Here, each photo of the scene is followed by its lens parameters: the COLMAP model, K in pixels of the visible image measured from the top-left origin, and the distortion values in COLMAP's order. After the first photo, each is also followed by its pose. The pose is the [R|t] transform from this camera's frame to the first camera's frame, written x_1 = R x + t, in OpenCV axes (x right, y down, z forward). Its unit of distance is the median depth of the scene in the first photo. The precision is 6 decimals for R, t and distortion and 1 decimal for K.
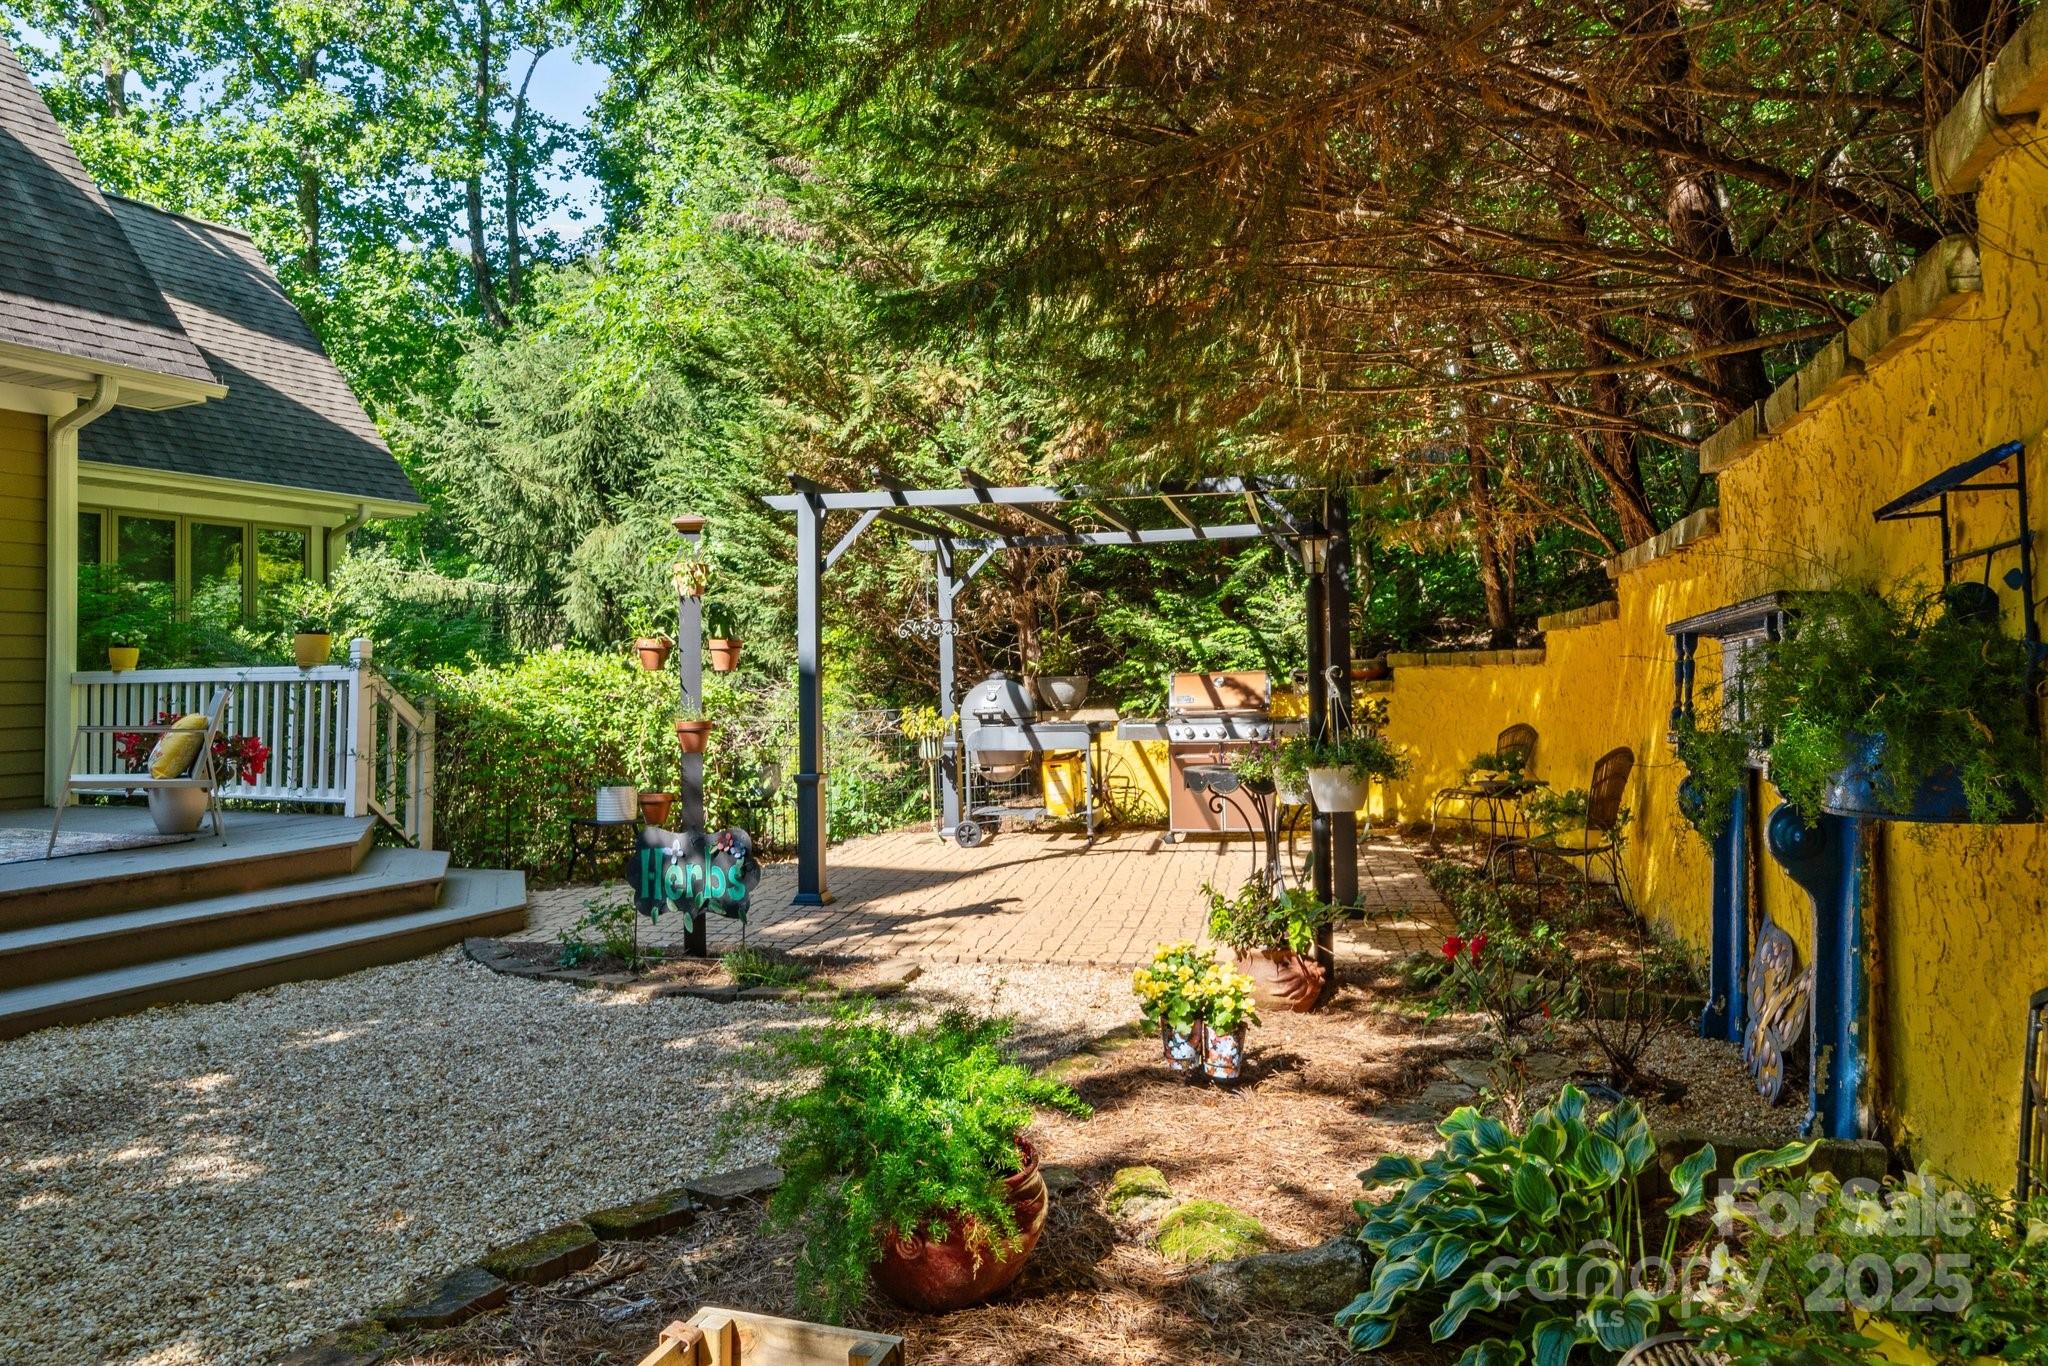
lens RADIAL K [[1283.8, 0, 1028.7], [0, 1283.8, 671.3], [0, 0, 1]] dist [0.001239, -0.000194]
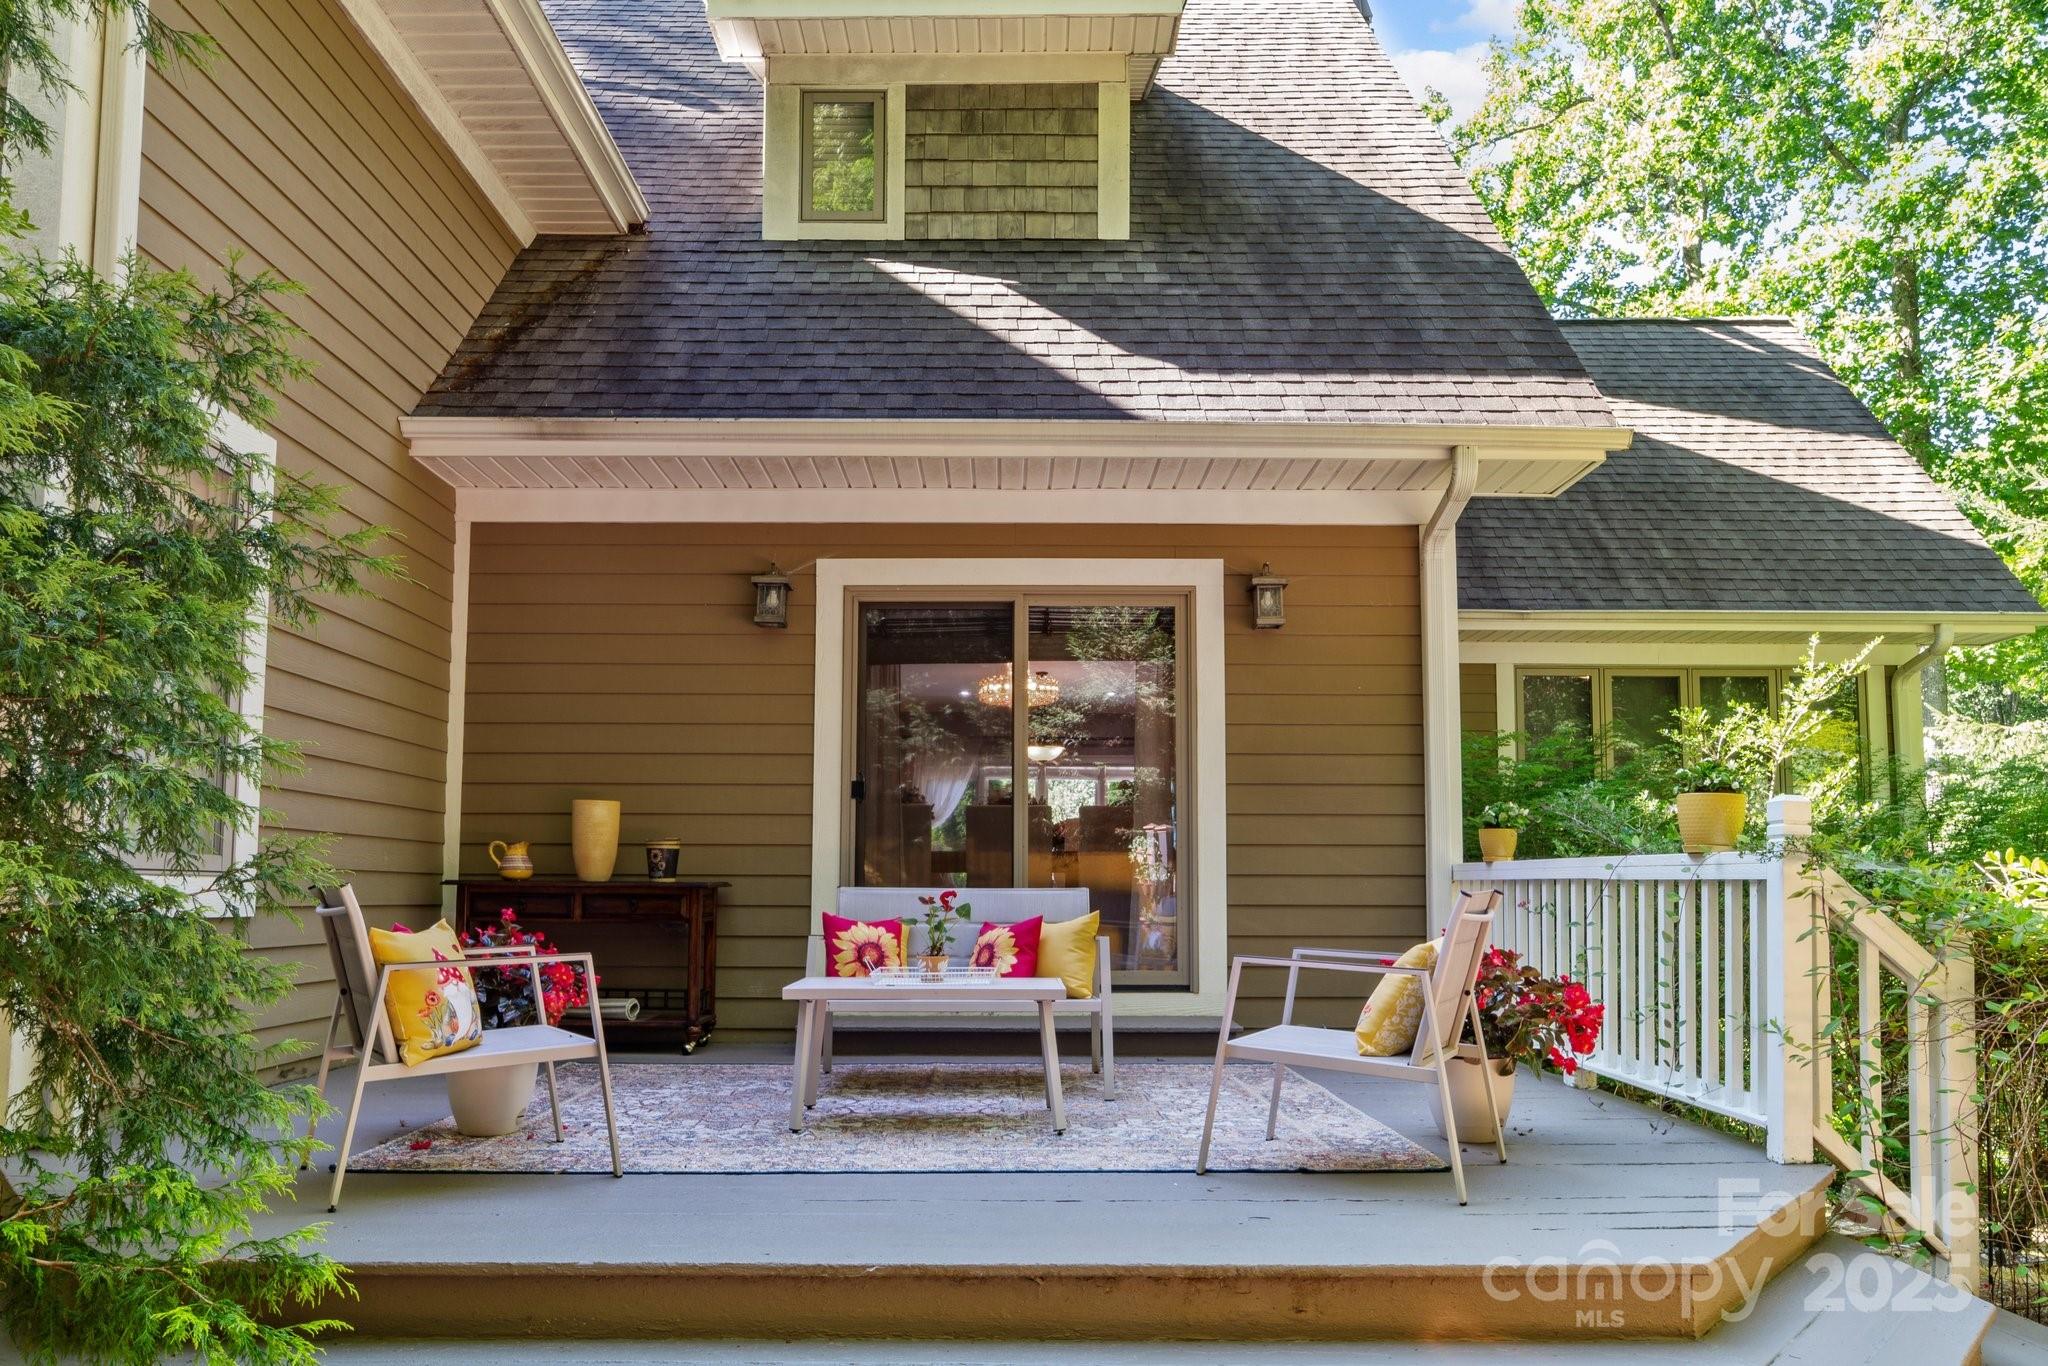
lens RADIAL K [[1283.8, 0, 1047.9], [0, 1283.8, 778.5], [0, 0, 1]] dist [0.001239, -0.000194]
pose [[0.417456, -0.056770, -0.906922, -0.102858], [-0.008532, 0.997758, -0.066384, 0.001589], [0.908657, 0.035450, 0.416035, 0.288087]]
